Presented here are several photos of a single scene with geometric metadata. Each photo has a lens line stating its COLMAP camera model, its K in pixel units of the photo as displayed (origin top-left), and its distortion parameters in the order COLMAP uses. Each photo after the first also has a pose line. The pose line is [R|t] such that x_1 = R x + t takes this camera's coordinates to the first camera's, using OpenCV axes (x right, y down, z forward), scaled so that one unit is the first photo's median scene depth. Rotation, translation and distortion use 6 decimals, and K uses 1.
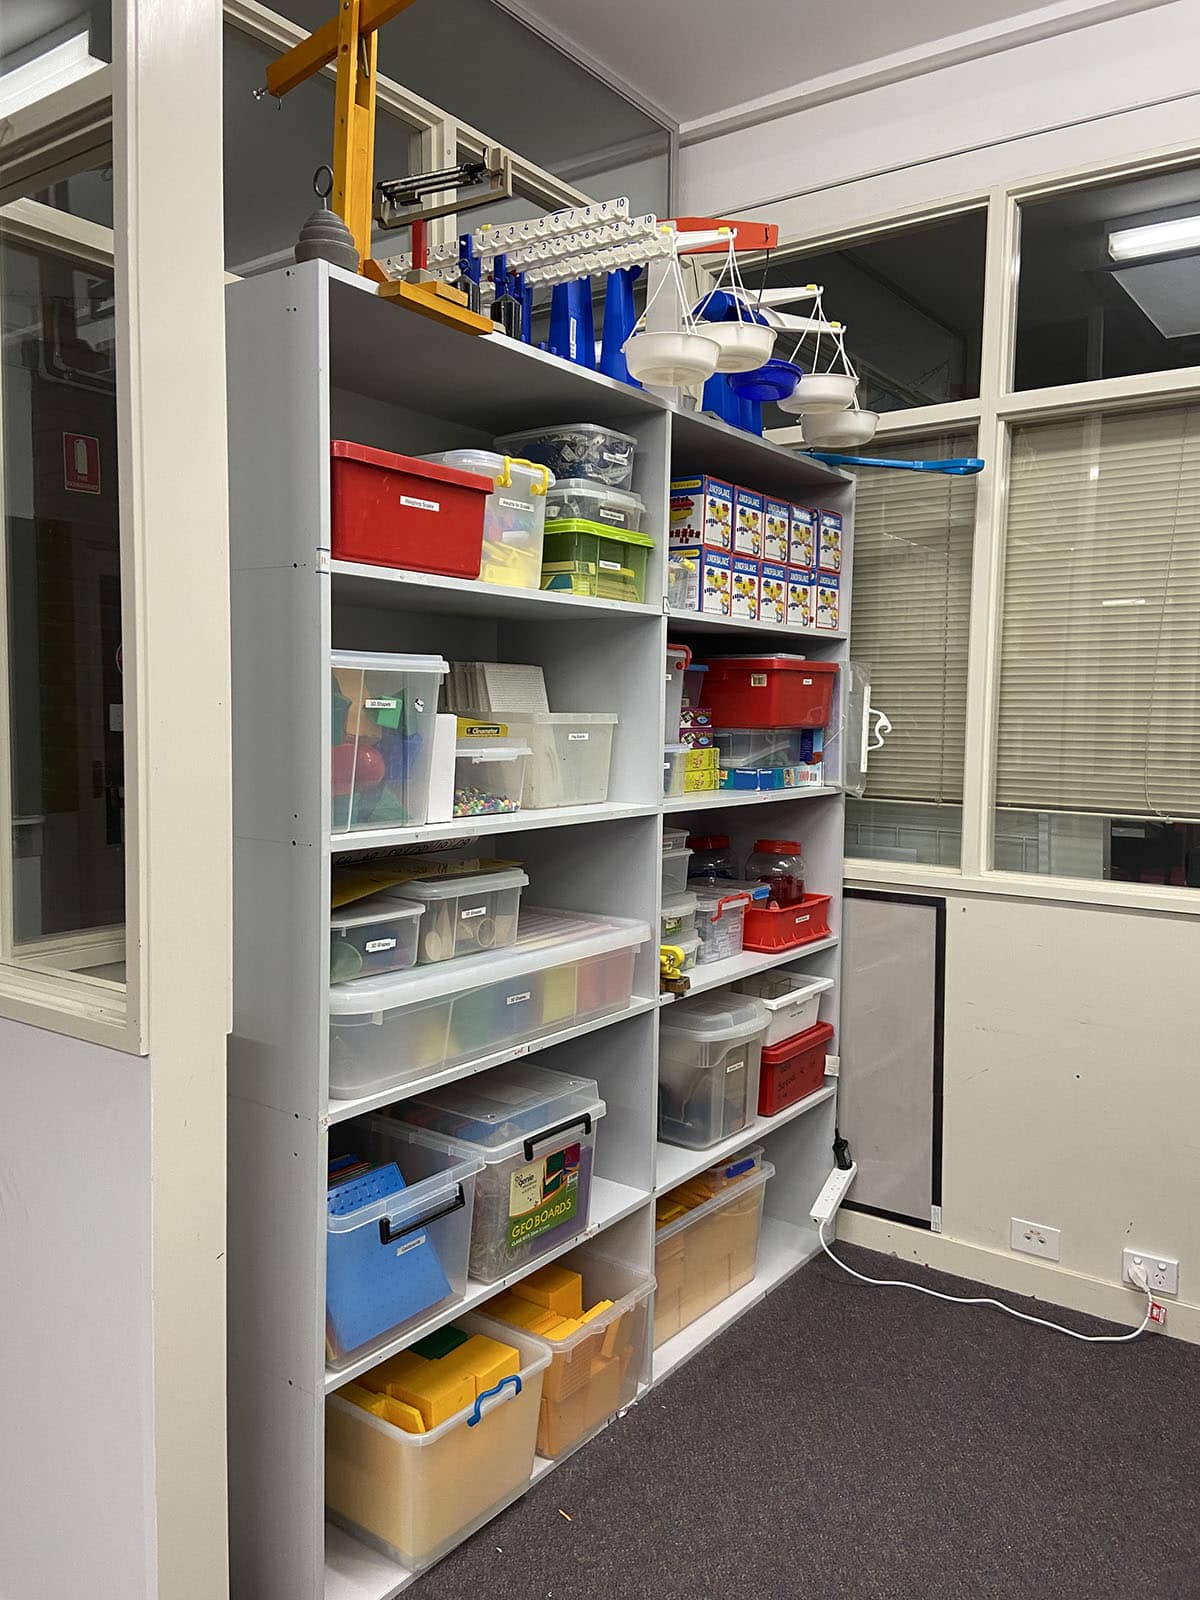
lens RADIAL K [[1196.1, 0, 602.8], [0, 1196.1, 793.7], [0, 0, 1]] dist [0.108395, -0.126644]
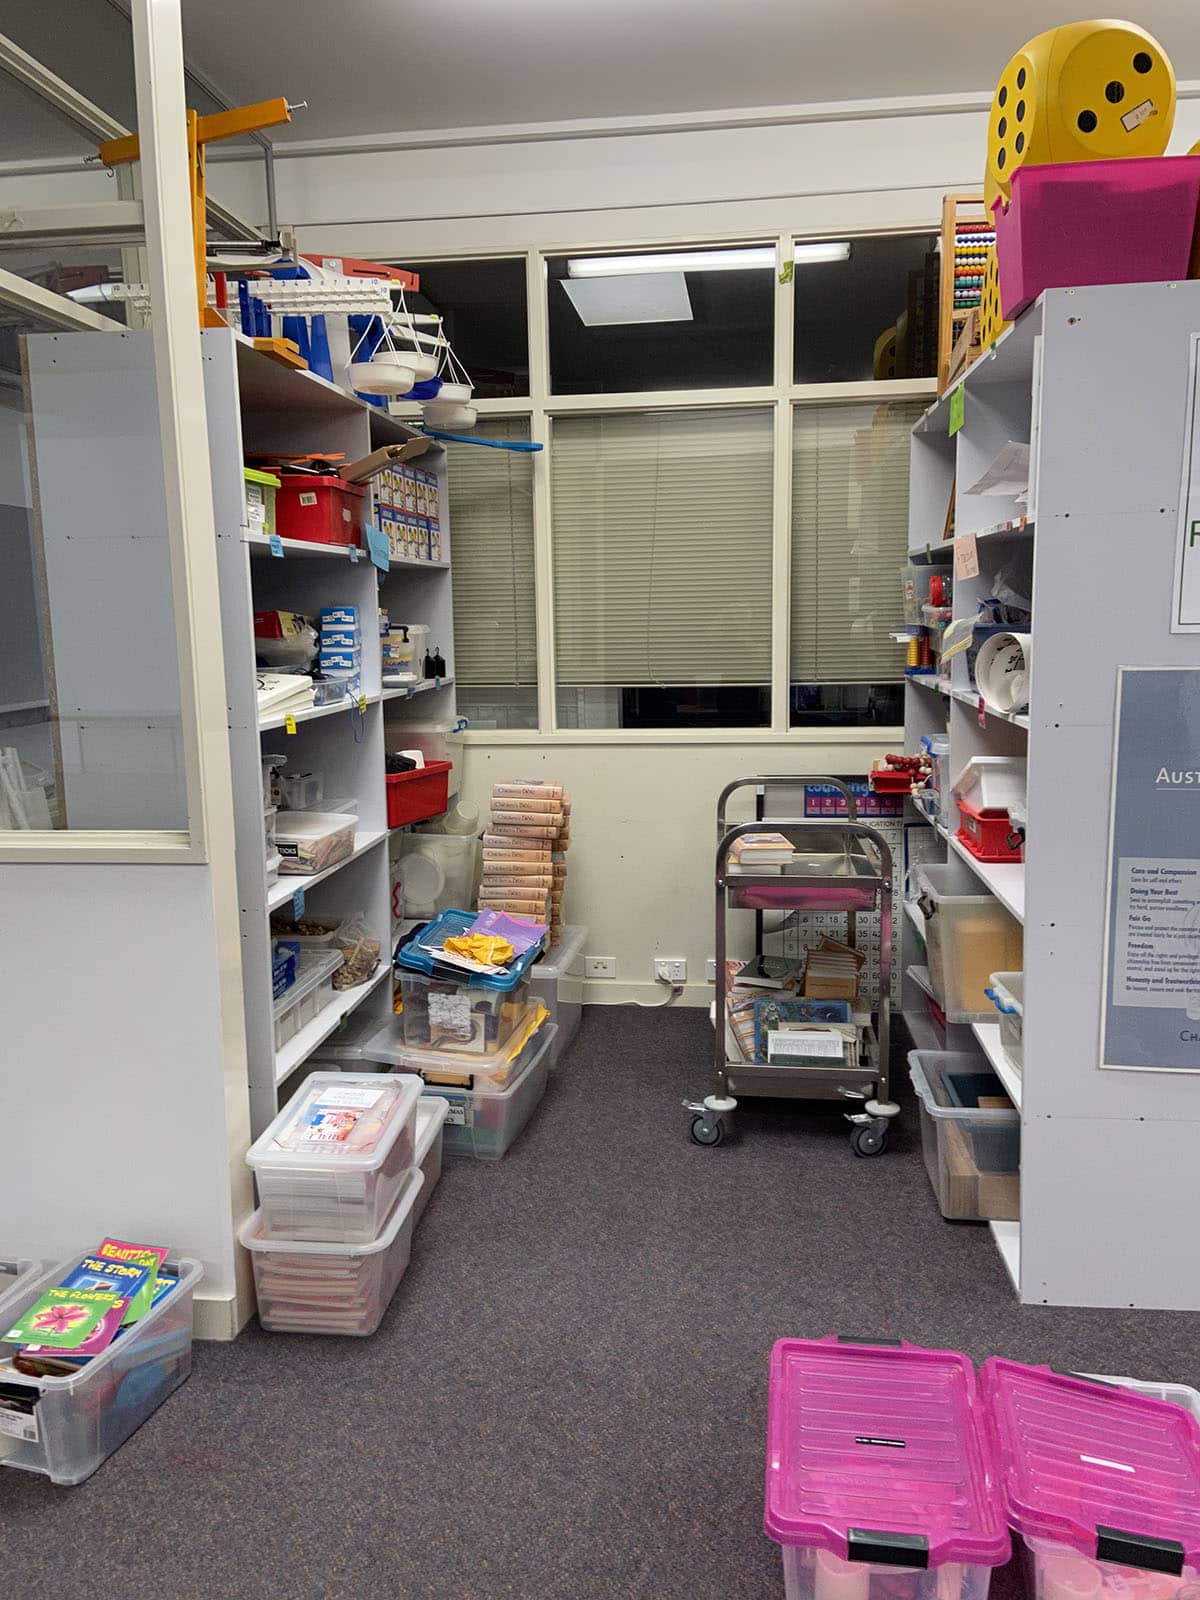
lens RADIAL K [[1196.1, 0, 597.6], [0, 1196.1, 791.6], [0, 0, 1]] dist [0.108395, -0.126644]
pose [[0.876040, -0.101806, 0.471369, -0.383064], [0.064562, 0.993422, 0.094571, 0.006100], [-0.477897, -0.052416, 0.876851, -0.345292]]
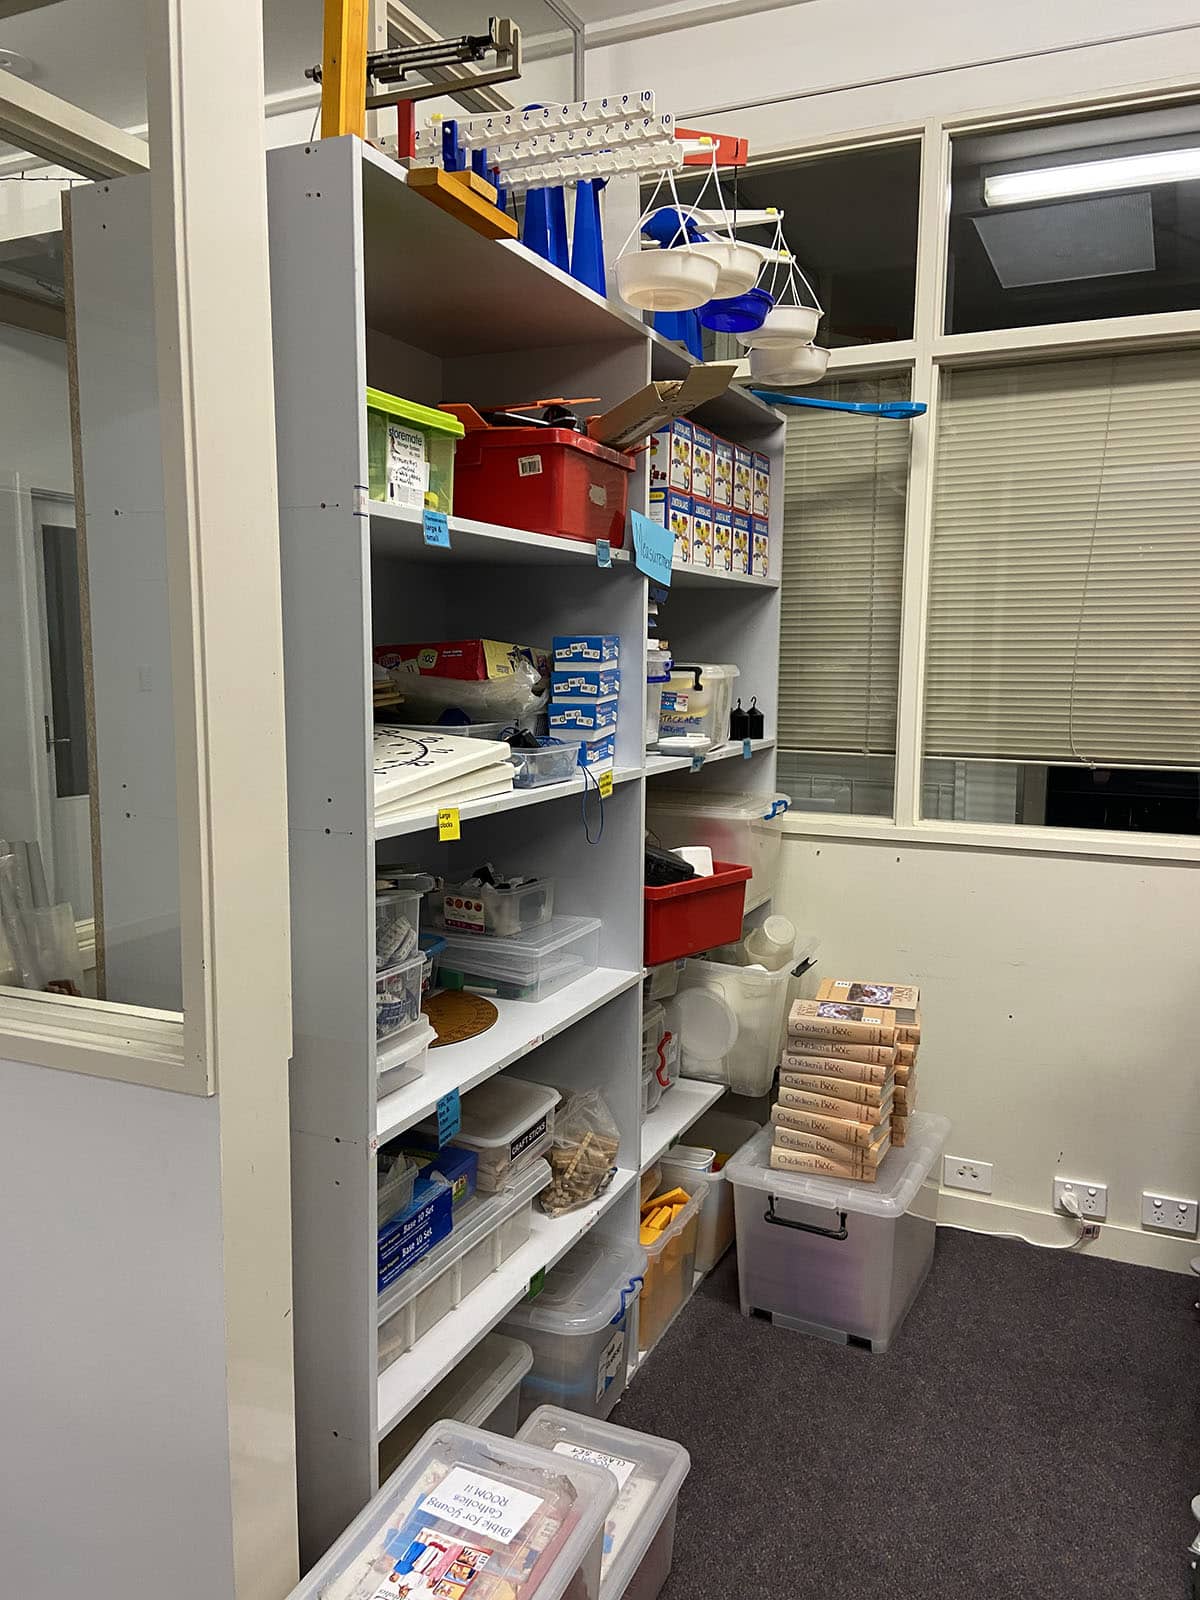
lens RADIAL K [[1196.1, 0, 607.4], [0, 1196.1, 799.7], [0, 0, 1]] dist [0.108395, -0.126644]
pose [[0.980682, -0.032508, 0.192887, -0.152466], [0.022336, 0.998254, 0.054677, -0.016247], [-0.194328, -0.049313, 0.979696, 0.078874]]
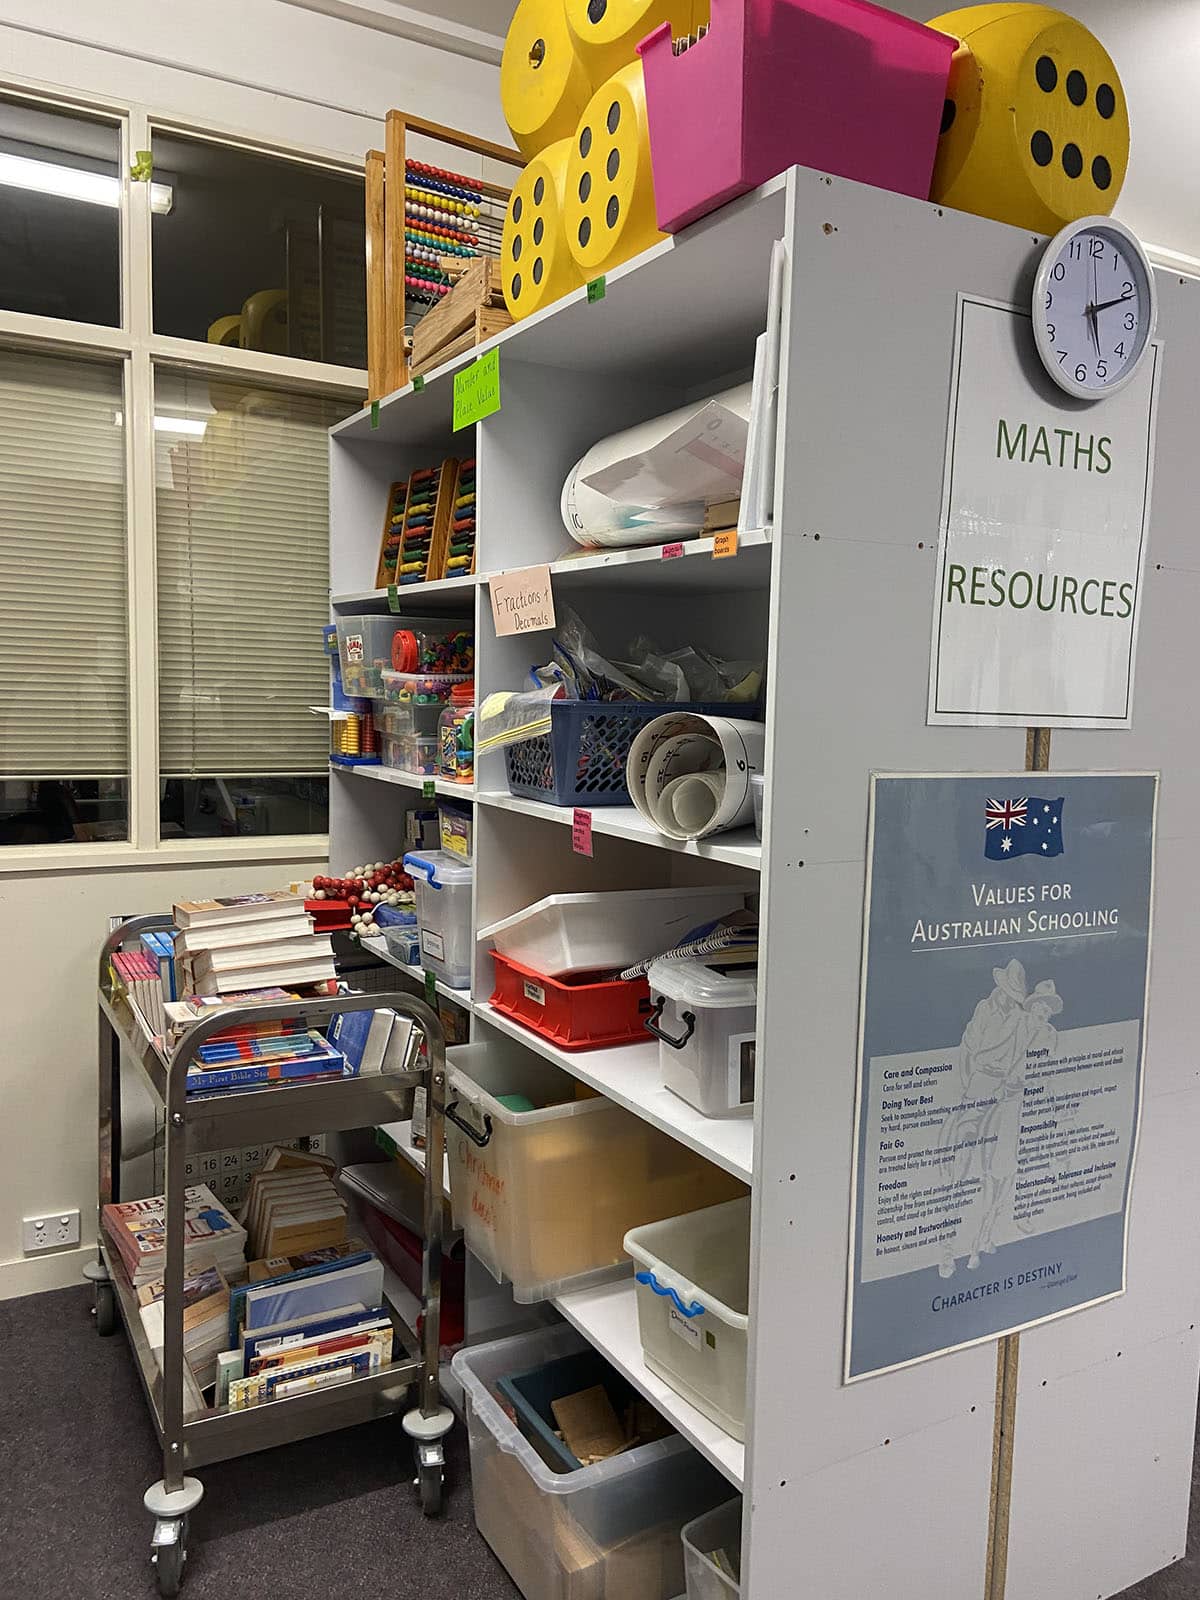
lens RADIAL K [[1196.1, 0, 613.0], [0, 1196.1, 792.1], [0, 0, 1]] dist [0.108395, -0.126644]
pose [[0.412194, -0.081130, 0.907477, -0.199397], [0.042590, 0.996654, 0.069758, -0.012951], [-0.910100, 0.009895, 0.414271, 0.139608]]
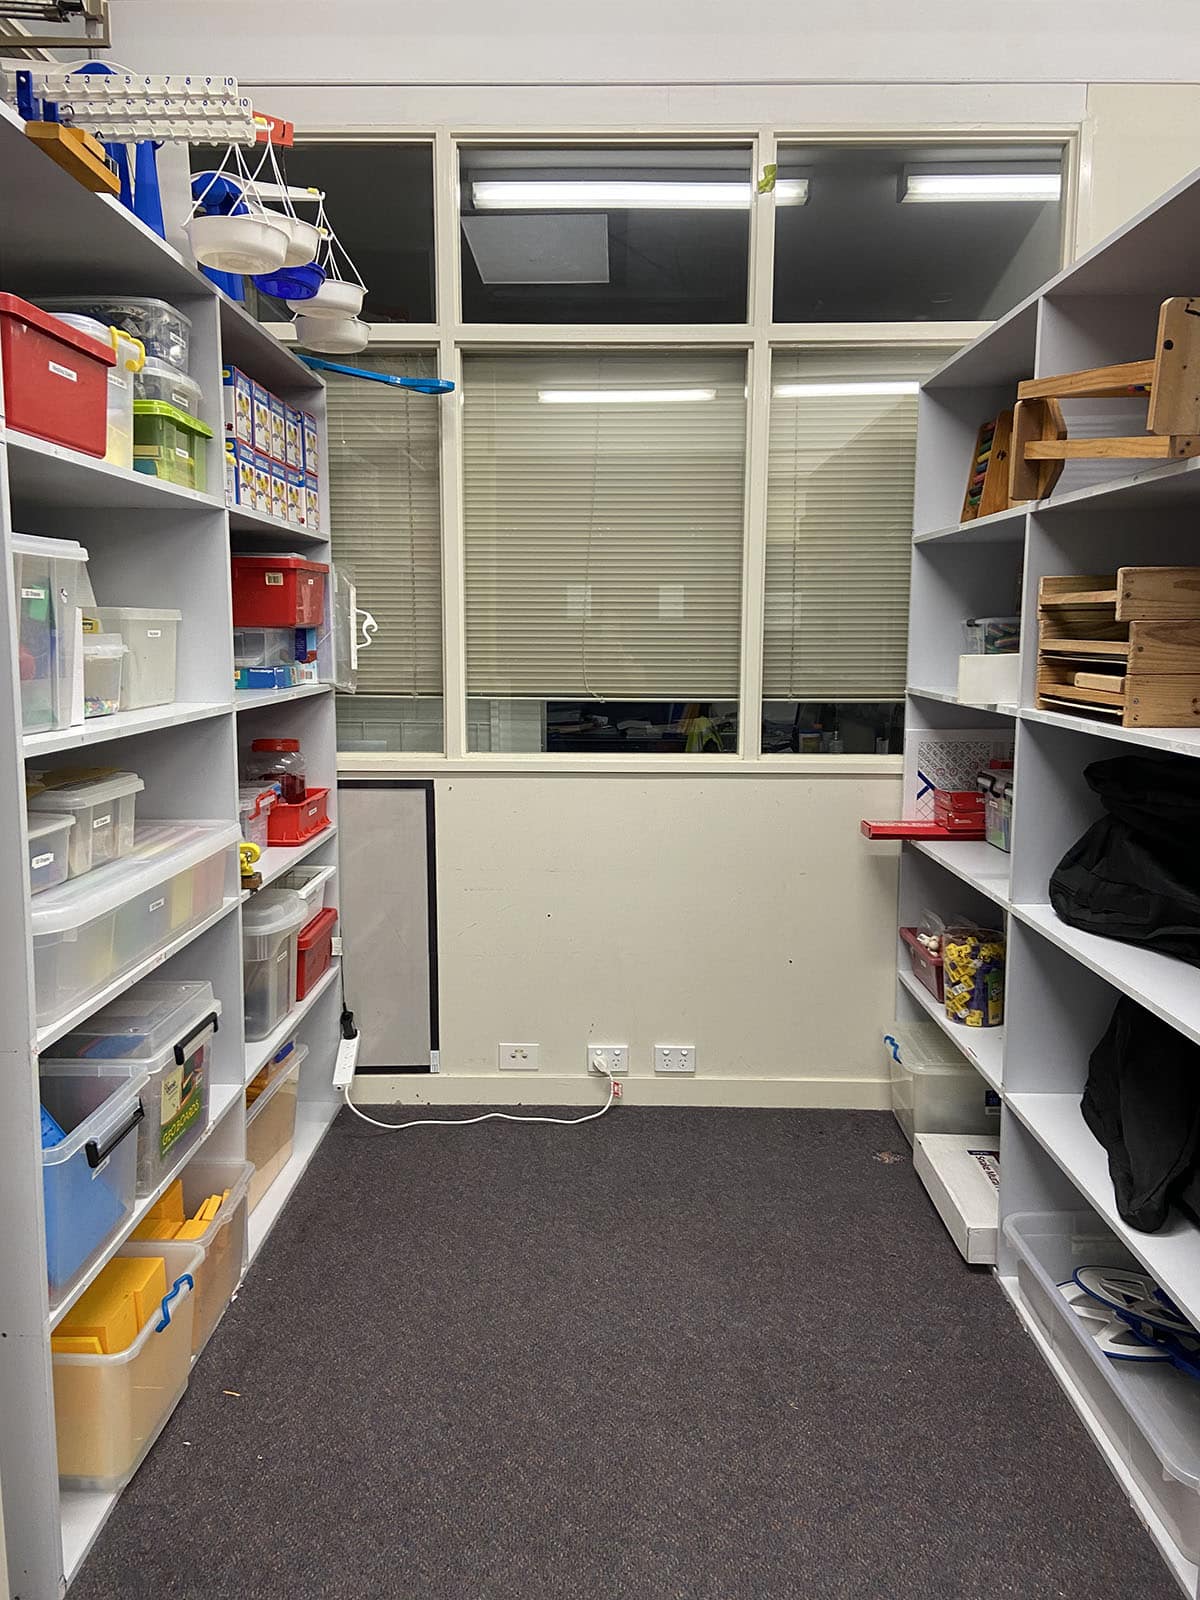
lens RADIAL K [[1196.1, 0, 594.4], [0, 1196.1, 786.8], [0, 0, 1]] dist [0.108395, -0.126644]
pose [[0.819270, -0.086096, 0.566907, -0.265261], [0.048288, 0.995511, 0.081405, 0.011137], [-0.571371, -0.039318, 0.819750, 0.002638]]
